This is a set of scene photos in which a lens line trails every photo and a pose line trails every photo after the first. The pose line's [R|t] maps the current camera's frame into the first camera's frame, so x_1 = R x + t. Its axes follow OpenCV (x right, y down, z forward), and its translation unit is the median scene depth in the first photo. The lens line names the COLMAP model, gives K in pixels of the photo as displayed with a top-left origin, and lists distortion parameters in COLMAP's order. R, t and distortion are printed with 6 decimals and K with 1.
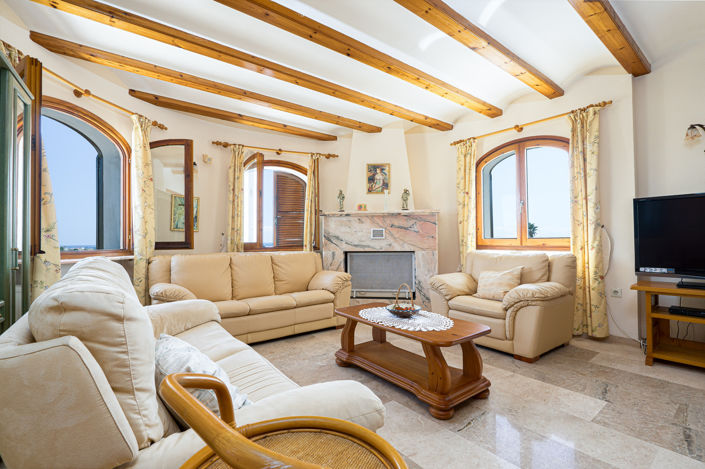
lens RADIAL K [[333.3, 0, 353.9], [0, 333.3, 233.4], [0, 0, 1]] dist [-0.000406, 0.000691]
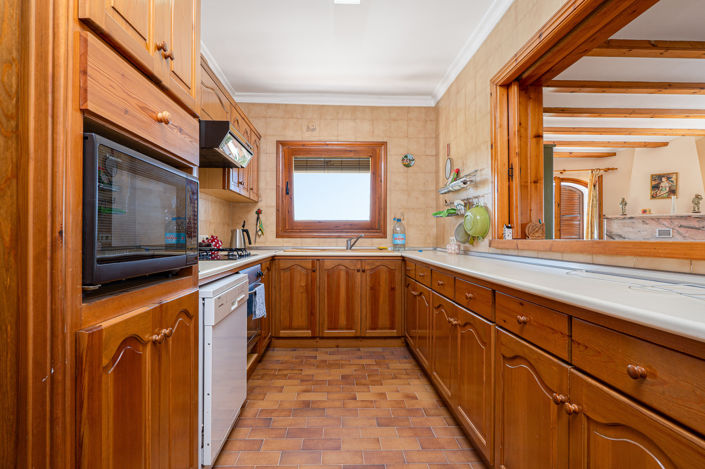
lens RADIAL K [[333.3, 0, 350.0], [0, 333.3, 236.8], [0, 0, 1]] dist [-0.000406, 0.000691]
pose [[0.812539, 0.009392, -0.582831, -0.142461], [0.000970, 0.999847, 0.017465, -0.007209], [0.582906, -0.014756, 0.812406, -0.618537]]
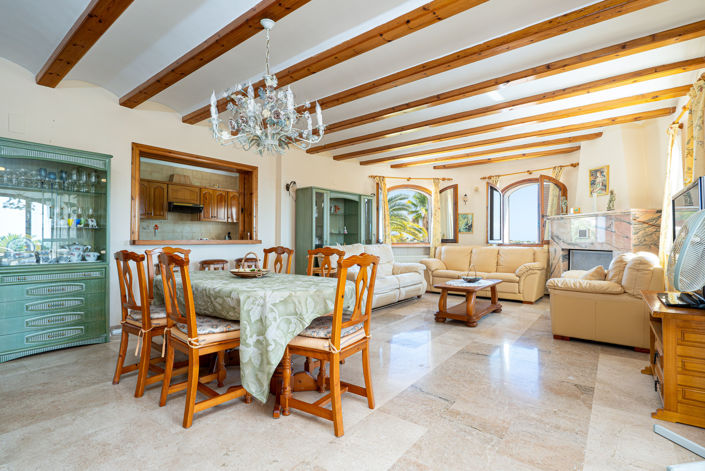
lens RADIAL K [[333.3, 0, 354.3], [0, 333.3, 237.0], [0, 0, 1]] dist [-0.000406, 0.000691]
pose [[0.257547, 0.003593, -0.966259, 0.916594], [0.011345, 0.999913, 0.006742, -0.004380], [0.966199, -0.012698, 0.257484, -0.024123]]
